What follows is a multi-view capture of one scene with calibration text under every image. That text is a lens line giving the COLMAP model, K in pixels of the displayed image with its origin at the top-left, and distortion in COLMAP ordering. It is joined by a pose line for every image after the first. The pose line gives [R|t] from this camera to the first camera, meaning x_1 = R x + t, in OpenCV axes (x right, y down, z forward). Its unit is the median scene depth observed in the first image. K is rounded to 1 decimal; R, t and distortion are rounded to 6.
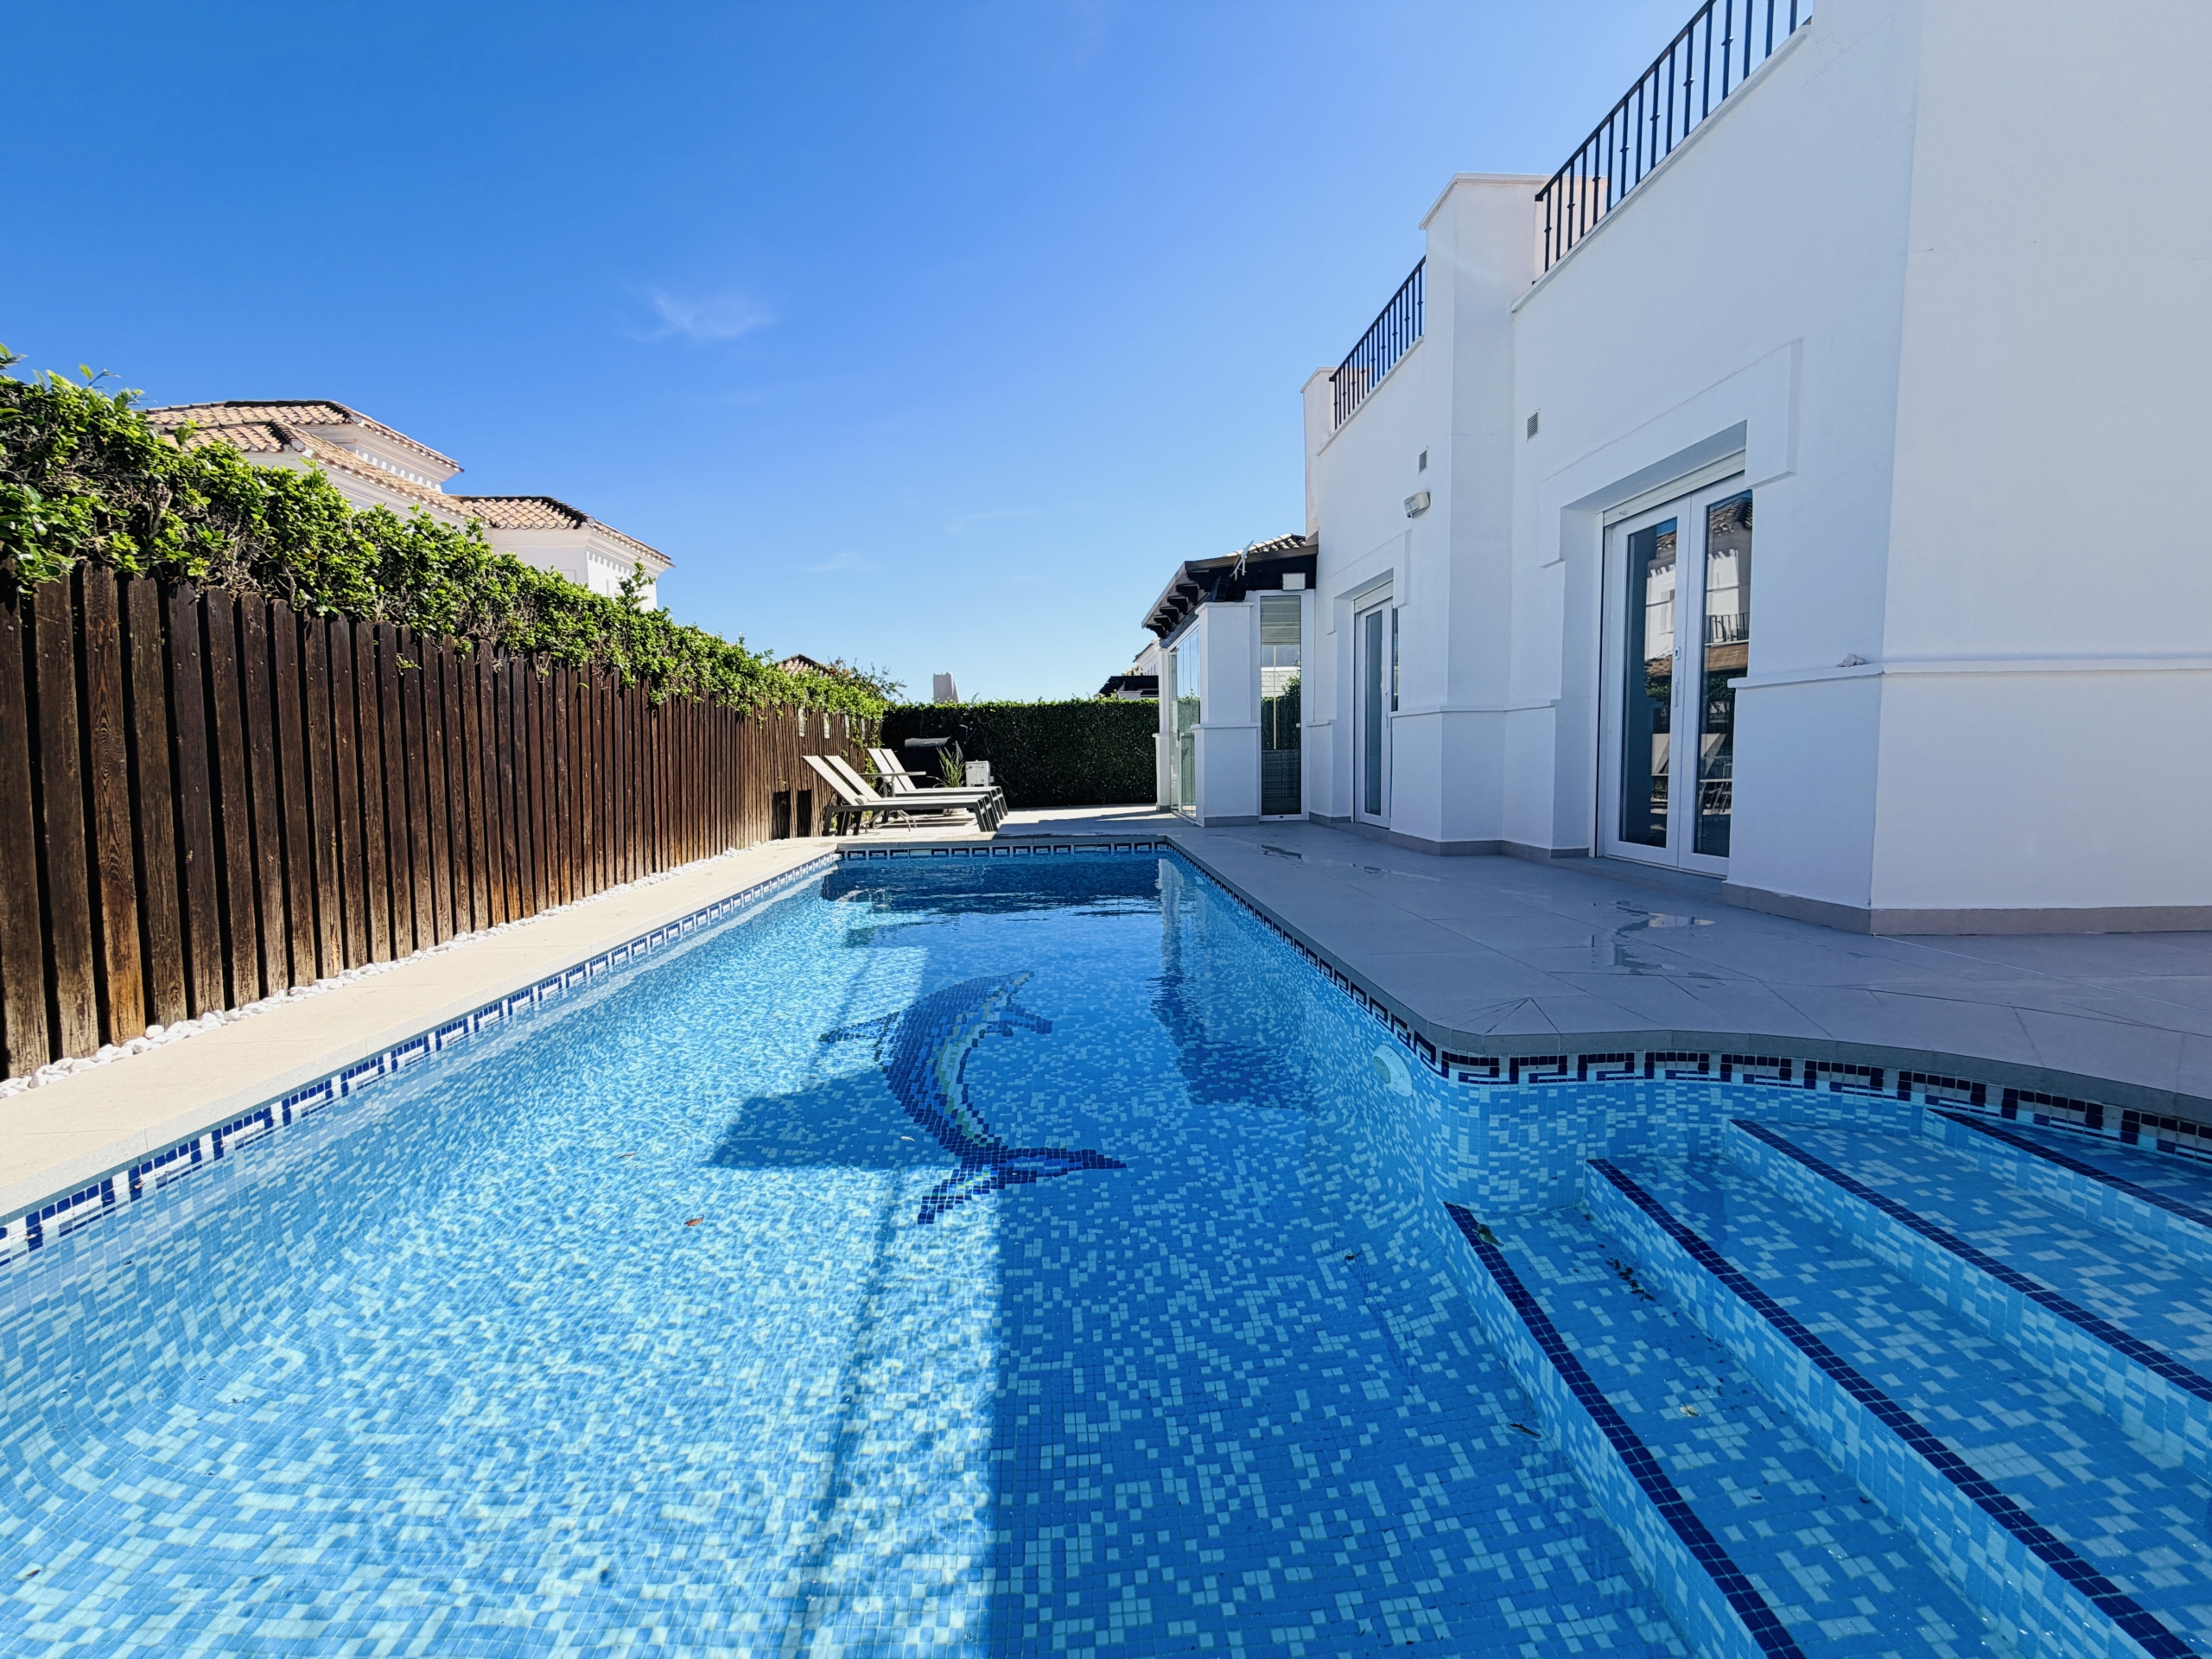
lens RADIAL K [[881.9, 0, 1103.5], [0, 881.9, 827.8], [0, 0, 1]] dist [0.000654, -0.000203]
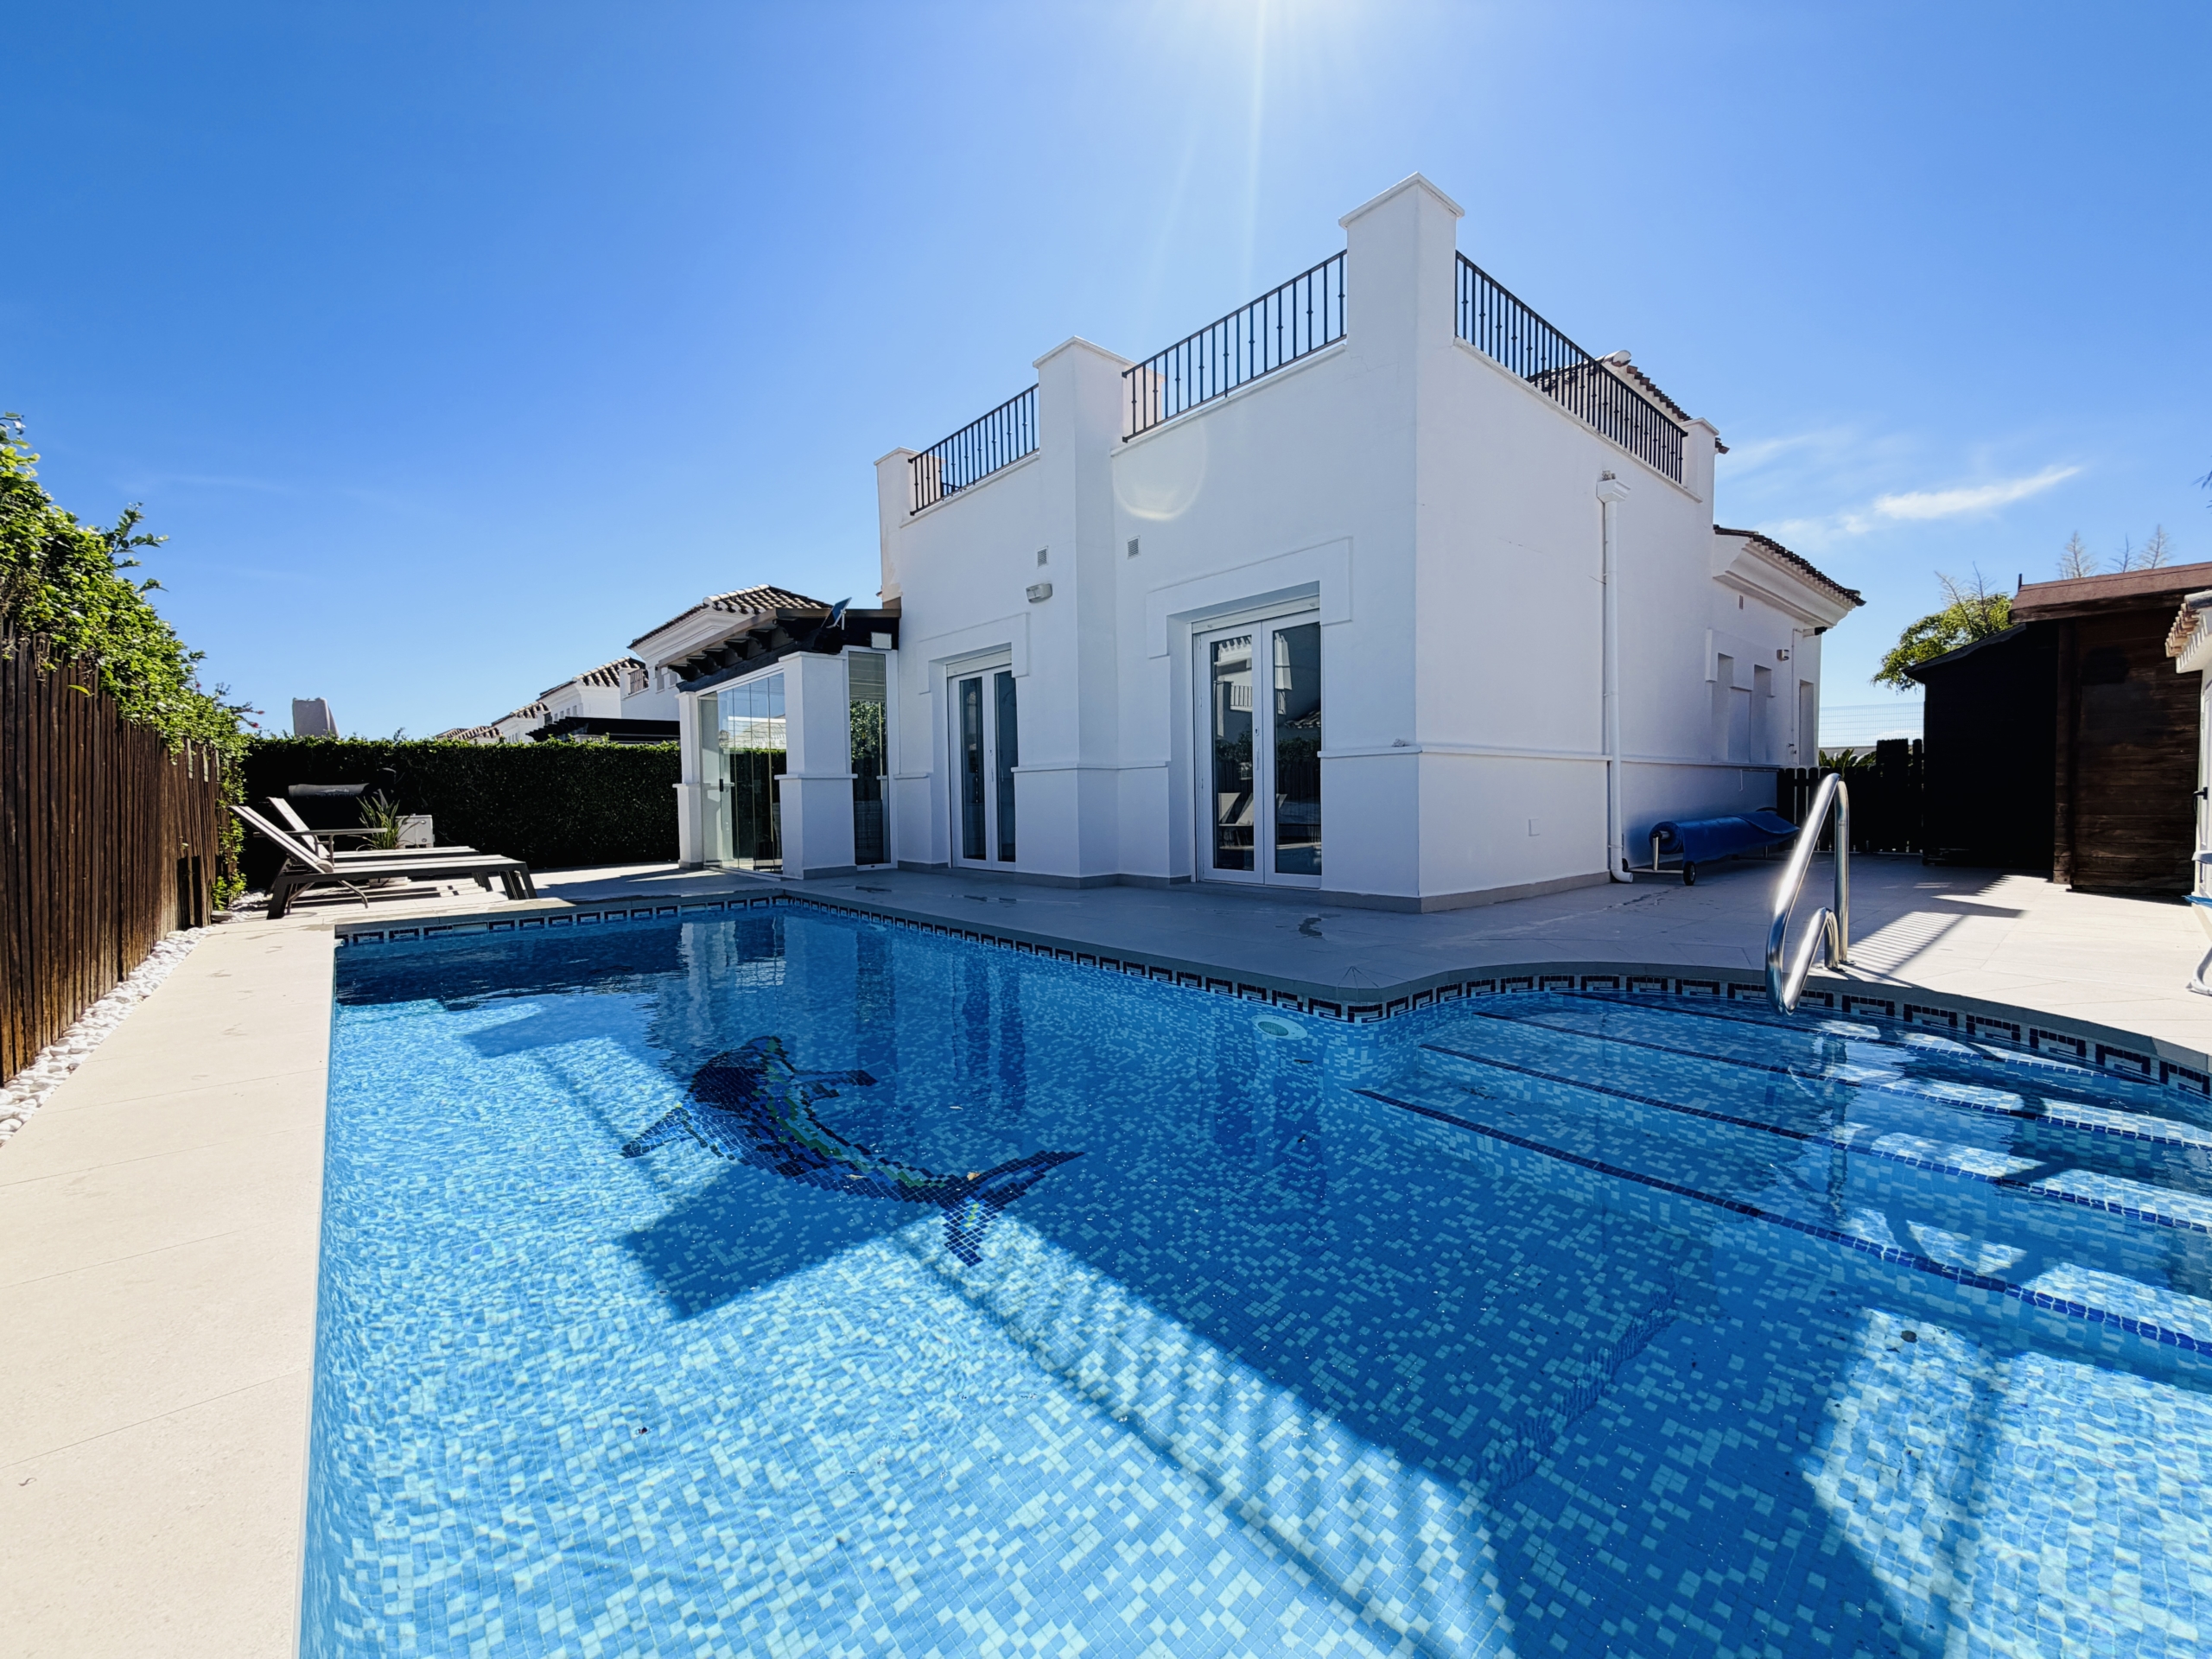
lens RADIAL K [[889.5, 0, 1099.3], [0, 889.5, 826.6], [0, 0, 1]] dist [-0.001539, -0.000554]
pose [[0.801972, -0.013221, 0.597216, -0.310500], [0.050763, 0.997647, -0.046081, 0.004000], [-0.595201, 0.067272, 0.800756, 0.022845]]
